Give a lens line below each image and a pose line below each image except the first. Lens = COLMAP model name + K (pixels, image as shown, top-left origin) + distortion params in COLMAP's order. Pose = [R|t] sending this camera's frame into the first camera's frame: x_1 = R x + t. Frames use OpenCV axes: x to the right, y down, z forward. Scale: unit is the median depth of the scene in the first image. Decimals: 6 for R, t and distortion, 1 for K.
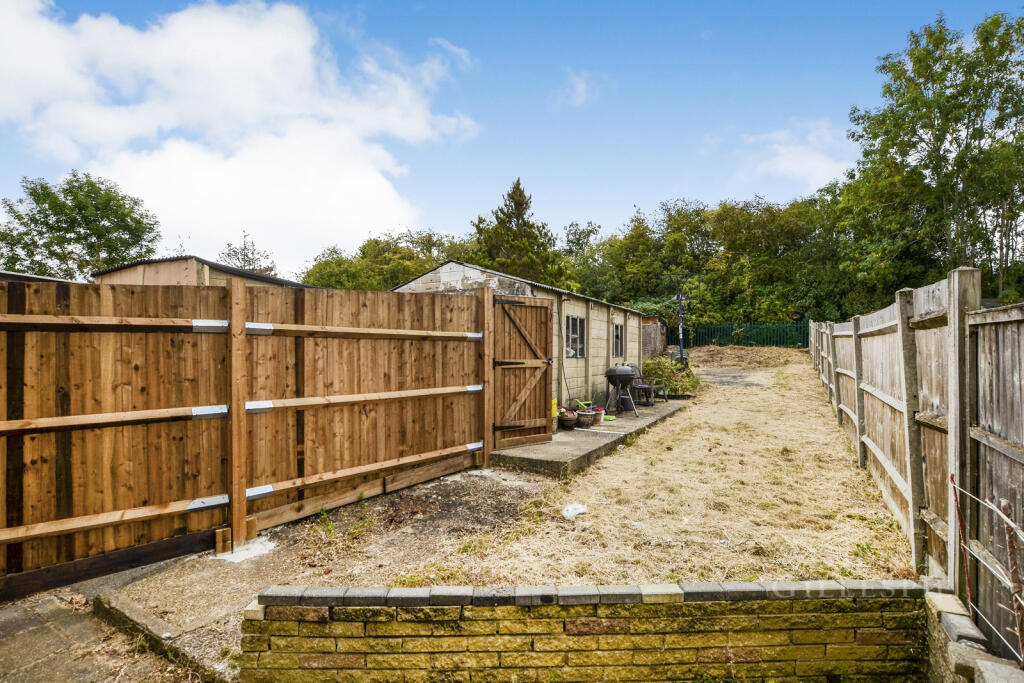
lens RADIAL K [[475.3, 0, 512.4], [0, 475.3, 346.6], [0, 0, 1]] dist [0.001321, 0.000119]
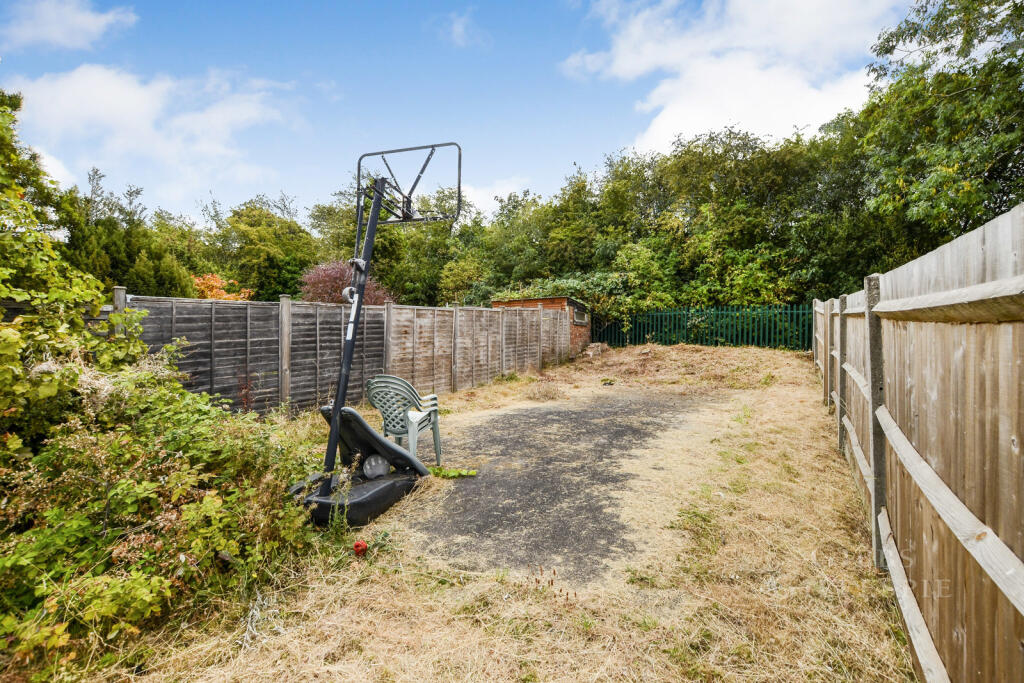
lens RADIAL K [[448.1, 0, 511.4], [0, 448.1, 333.8], [0, 0, 1]] dist [-0.001646, -0.000171]
pose [[0.999435, 0.002542, -0.033528, 0.247991], [-0.002849, 0.999954, -0.009117, -0.009581], [0.033504, 0.009207, 0.999396, 0.399034]]
